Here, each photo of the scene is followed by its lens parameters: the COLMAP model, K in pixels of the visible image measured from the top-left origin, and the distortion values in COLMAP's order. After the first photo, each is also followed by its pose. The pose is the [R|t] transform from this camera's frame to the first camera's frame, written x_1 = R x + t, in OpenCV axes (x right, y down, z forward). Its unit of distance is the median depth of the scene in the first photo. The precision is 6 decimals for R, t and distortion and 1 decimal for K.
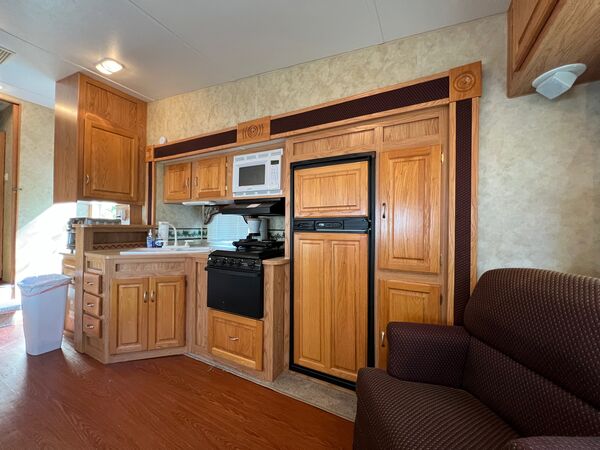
lens RADIAL K [[242.2, 0, 299.3], [0, 242.2, 223.2], [0, 0, 1]] dist [-0.000718, -0.000044]
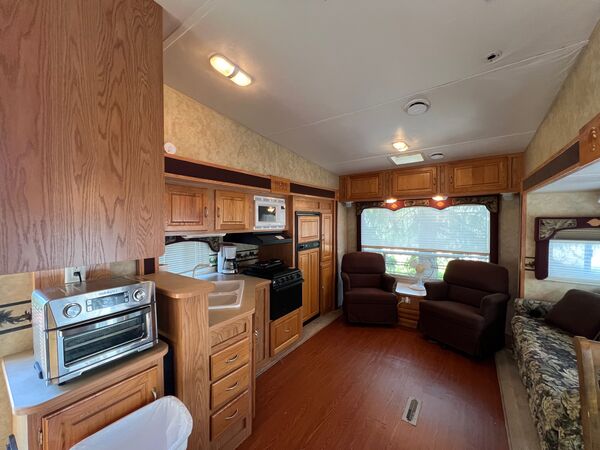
lens RADIAL K [[242.2, 0, 300.1], [0, 242.2, 225.2], [0, 0, 1]] dist [-0.000718, -0.000044]
pose [[0.120429, -0.026084, 0.992379, -1.532225], [-0.006059, 0.999617, 0.027009, -0.176639], [-0.992703, -0.009266, 0.120225, 0.681851]]
